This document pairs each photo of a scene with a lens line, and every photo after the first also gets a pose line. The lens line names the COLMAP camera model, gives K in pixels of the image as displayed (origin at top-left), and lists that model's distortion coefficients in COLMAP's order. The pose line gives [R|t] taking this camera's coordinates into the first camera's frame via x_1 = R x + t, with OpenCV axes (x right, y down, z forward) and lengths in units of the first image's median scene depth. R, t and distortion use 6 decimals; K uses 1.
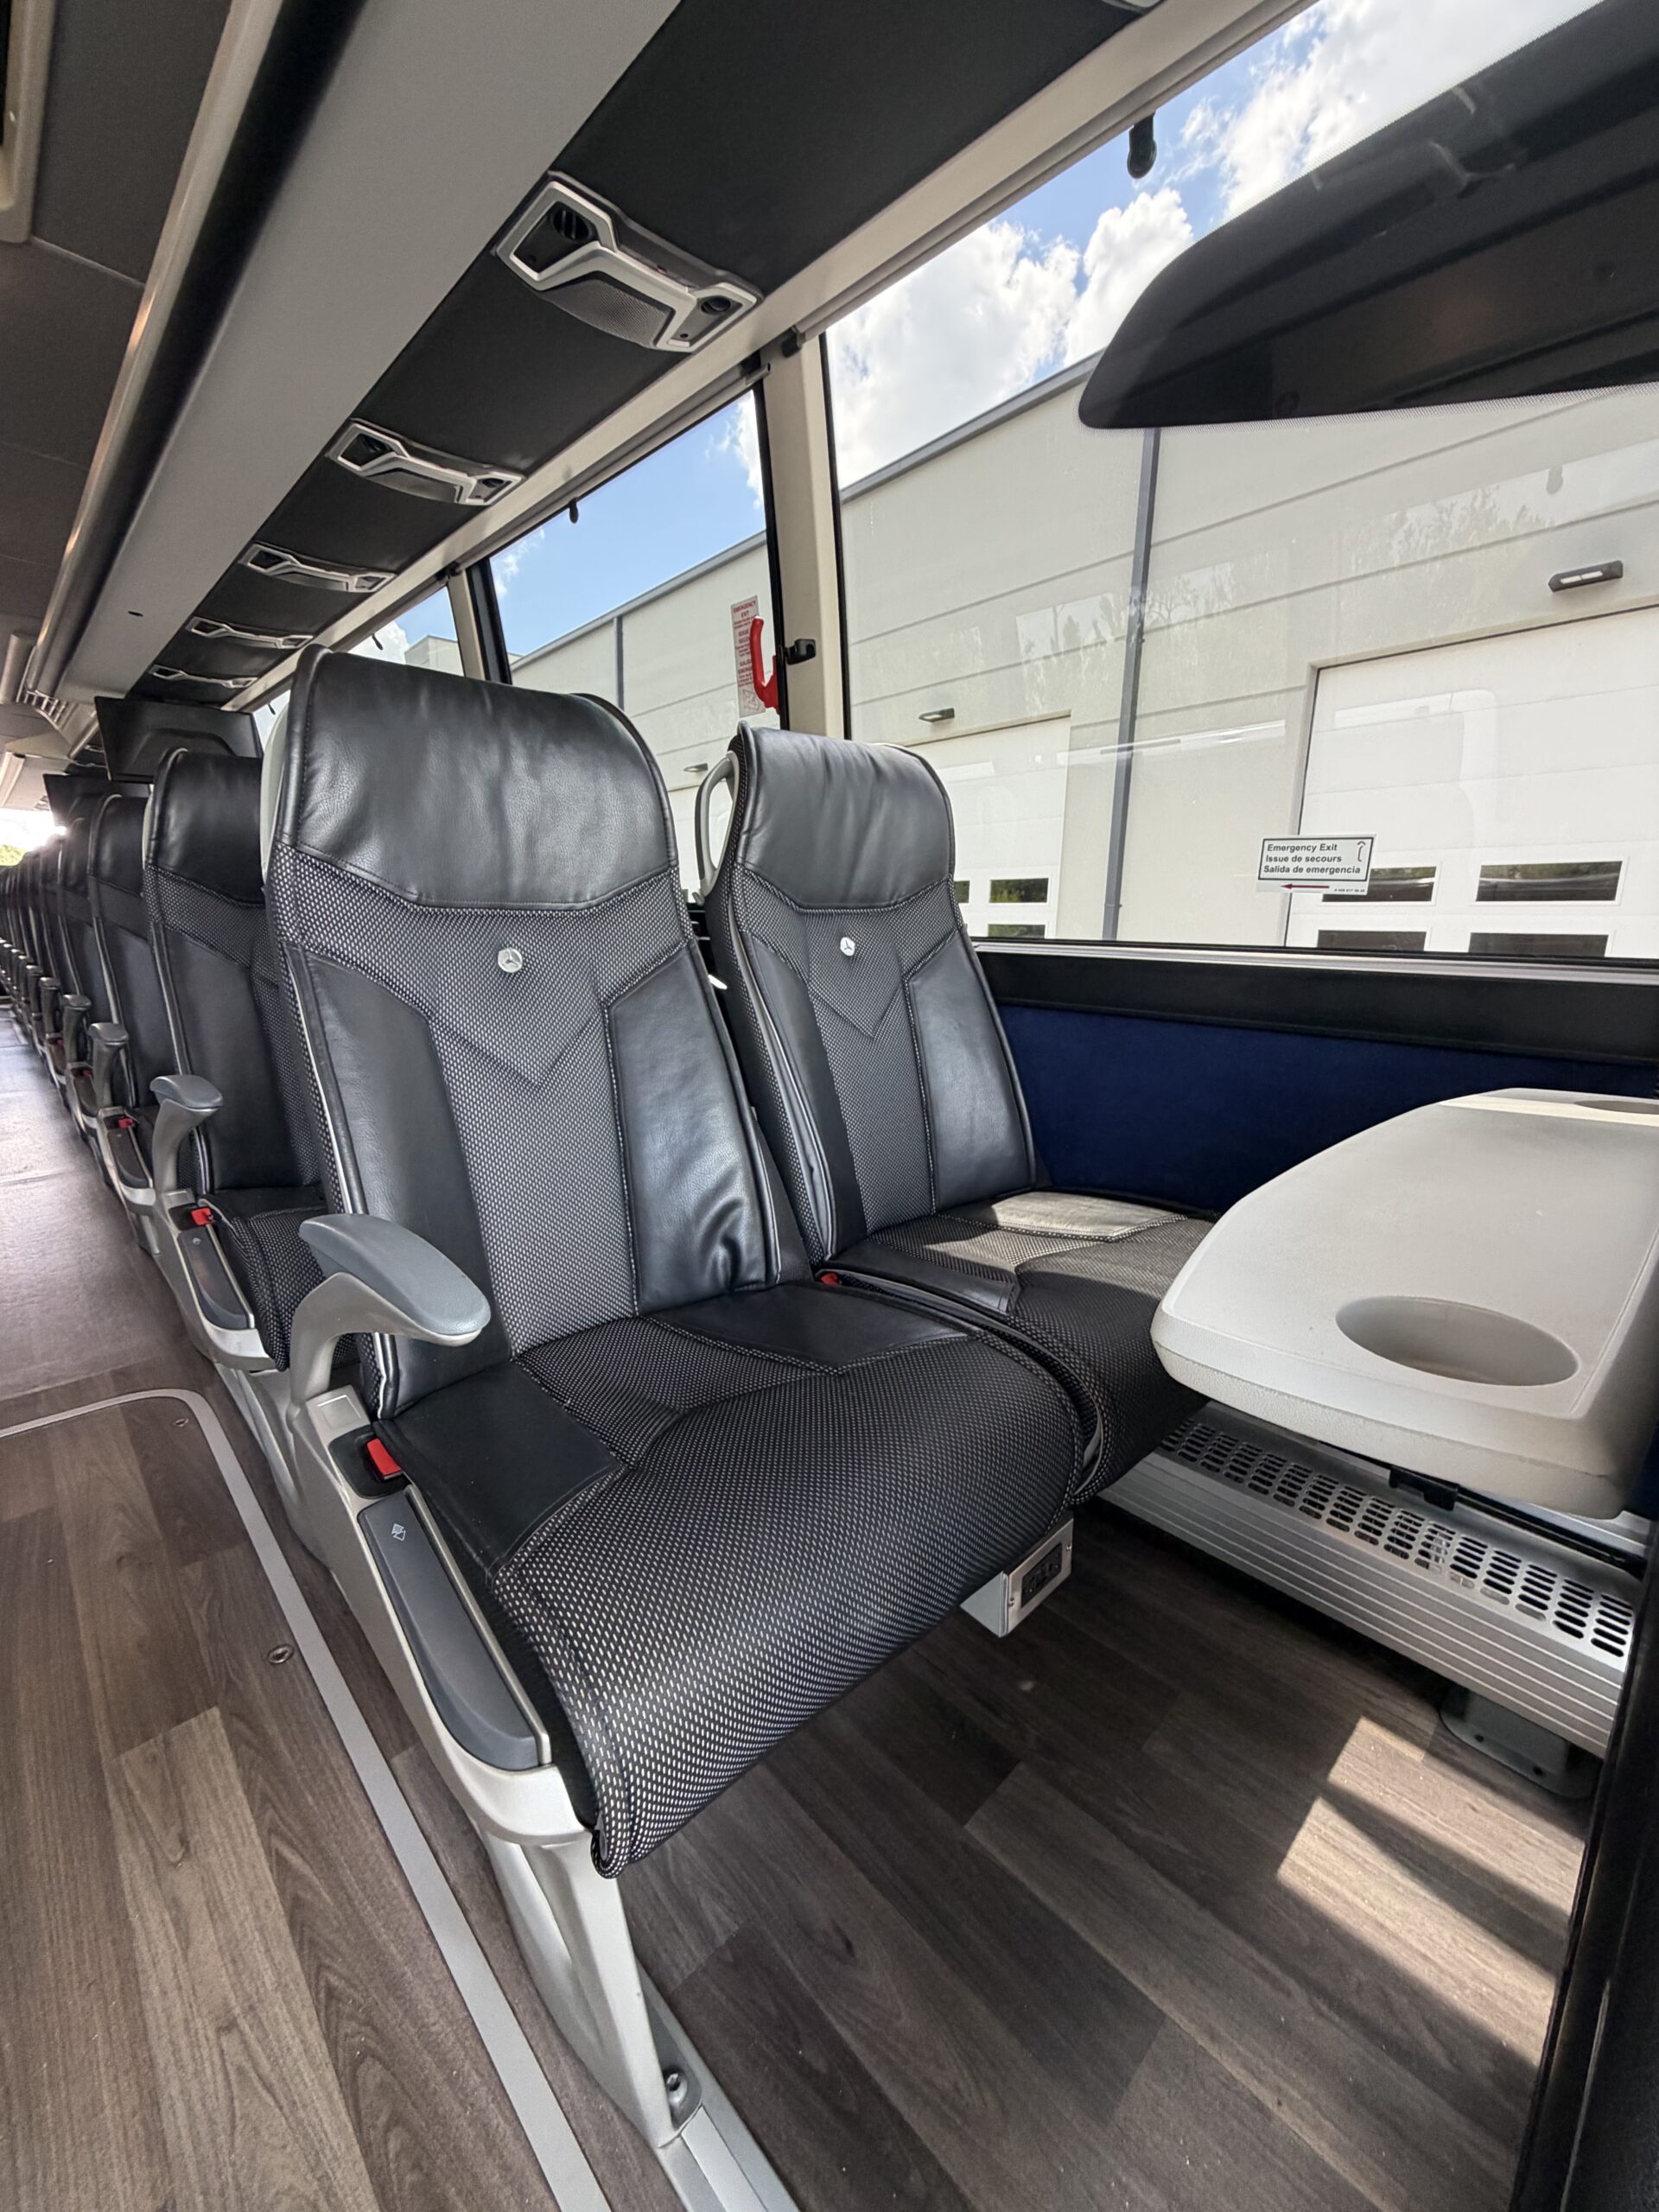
lens RADIAL K [[878.9, 0, 829.5], [0, 878.9, 1106.0], [0, 0, 1]] dist [0.000929, 0.000104]
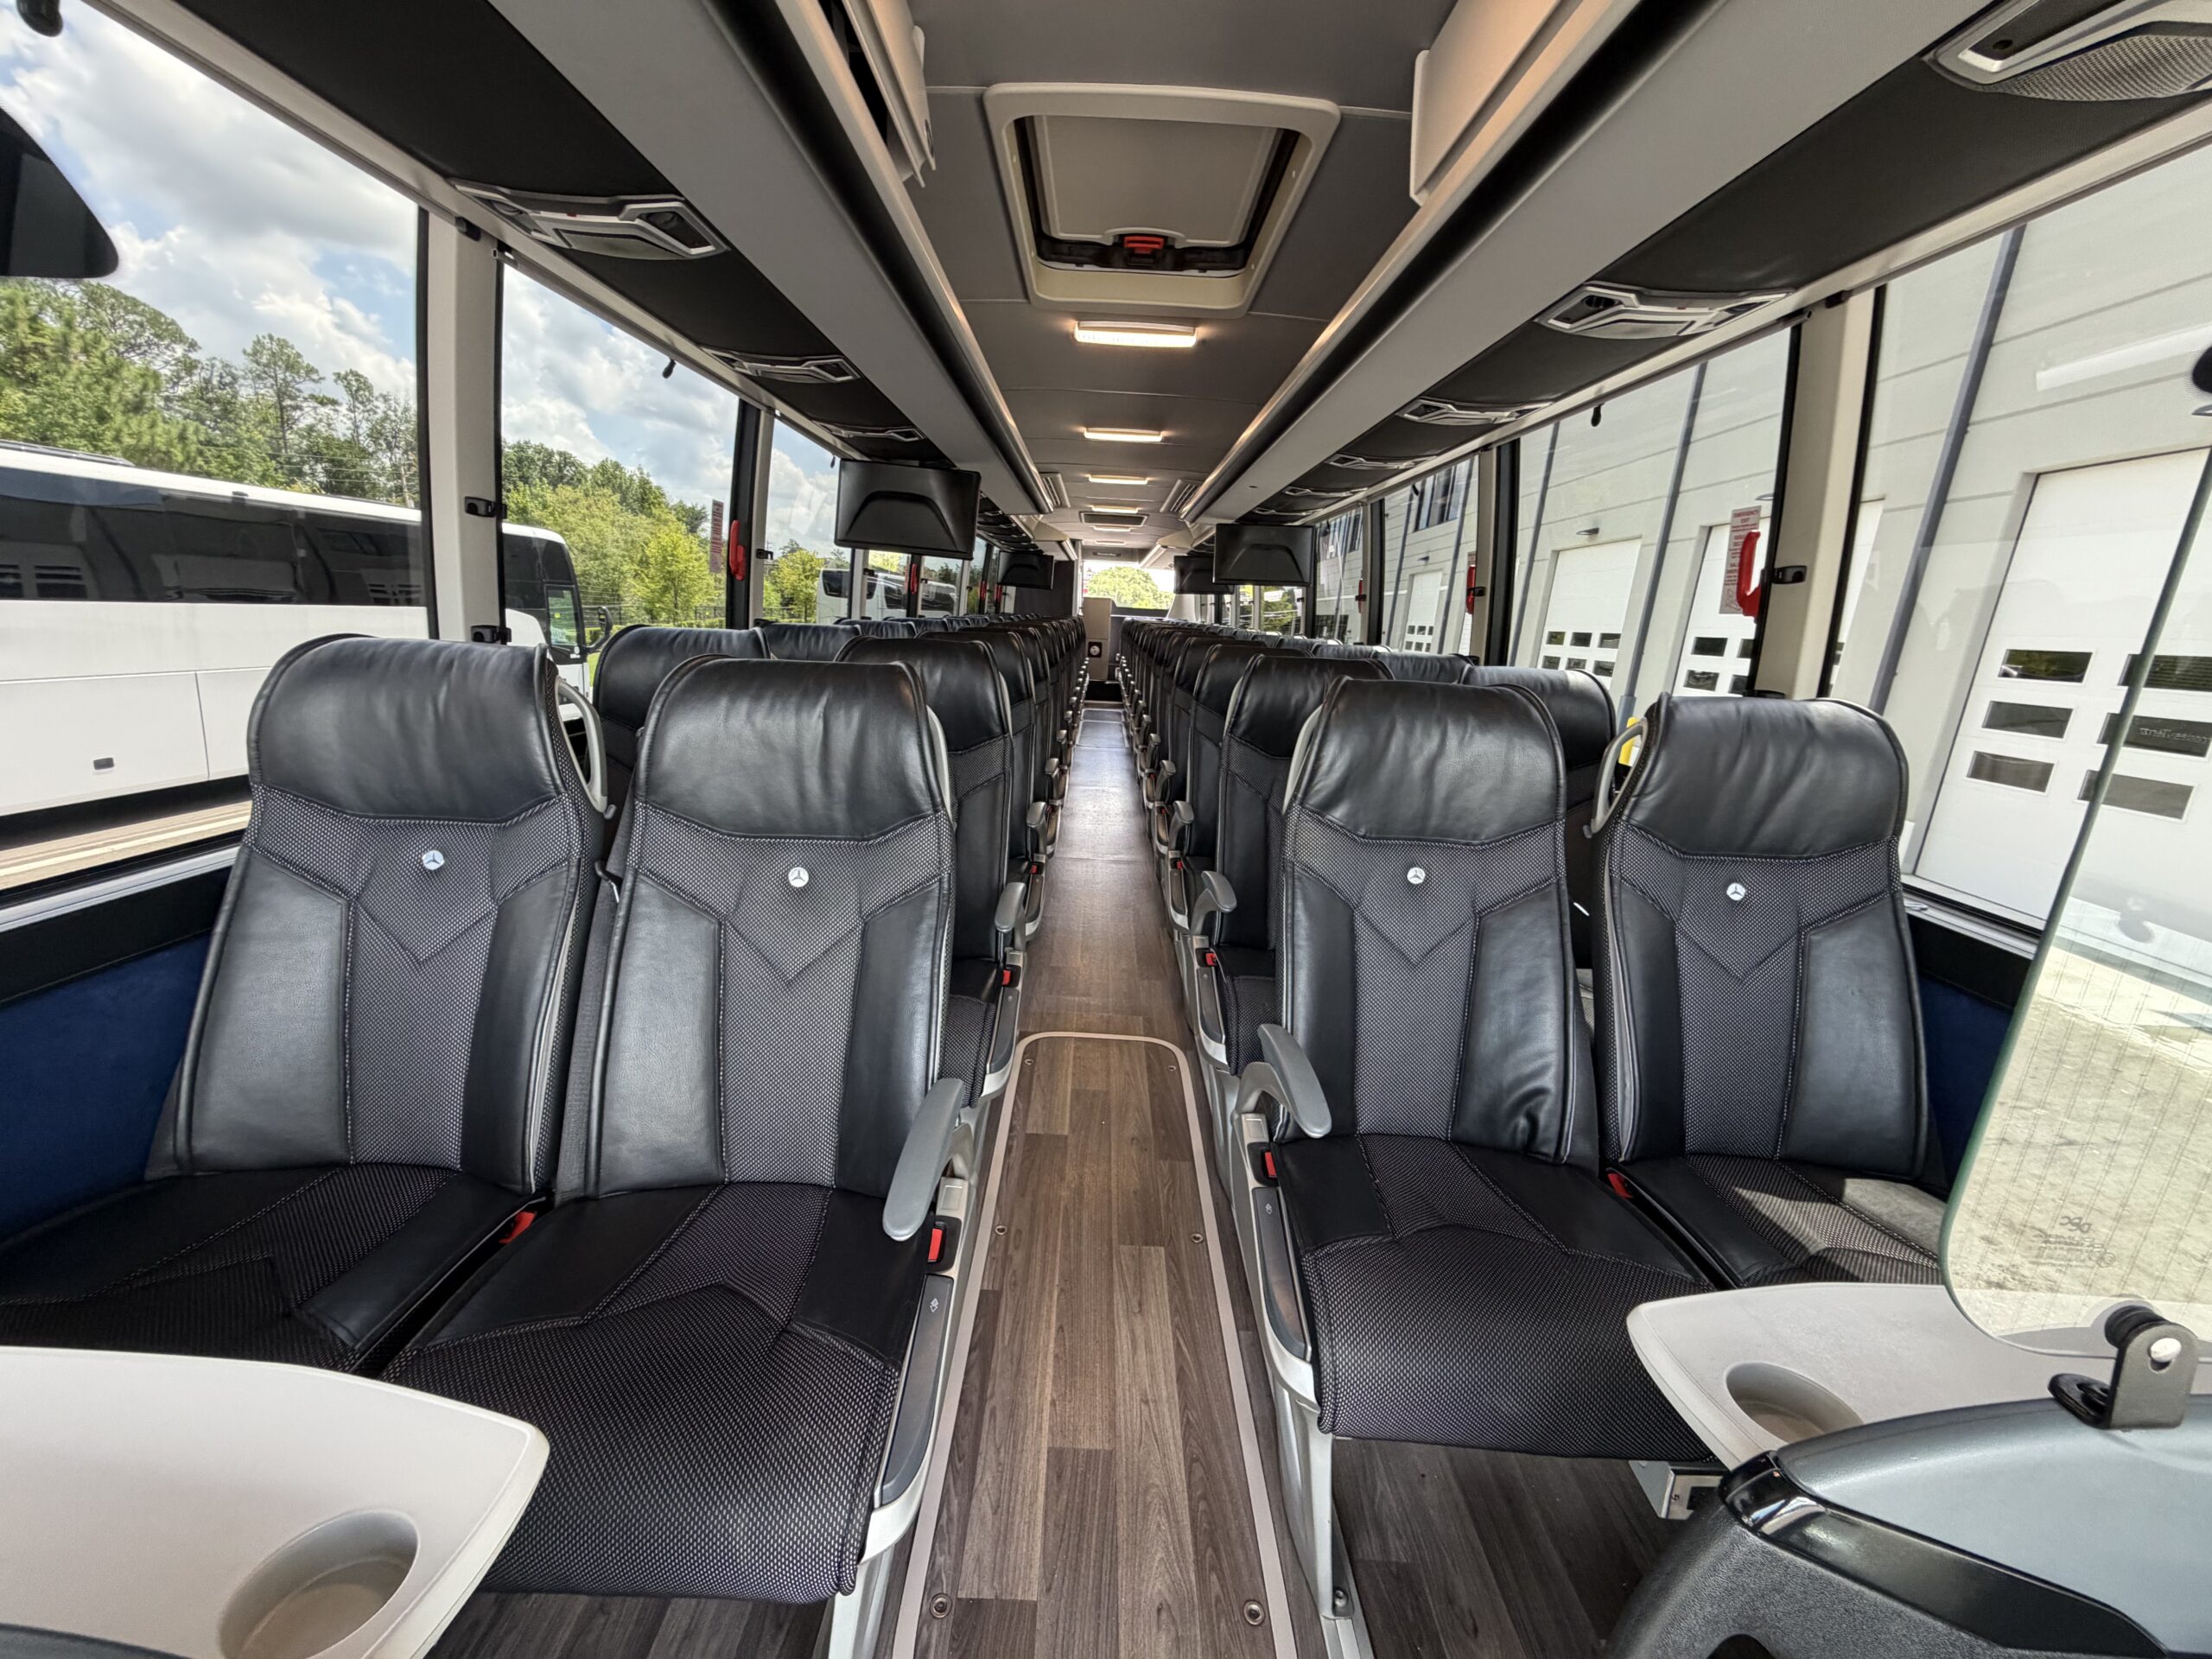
lens RADIAL K [[878.9, 0, 1095.8], [0, 878.9, 834.1], [0, 0, 1]] dist [0.000929, 0.000104]
pose [[0.712341, 0.197093, -0.673591, 0.217125], [-0.190725, 0.978003, 0.084466, -0.237637], [0.675421, 0.068302, 0.734262, -0.419319]]
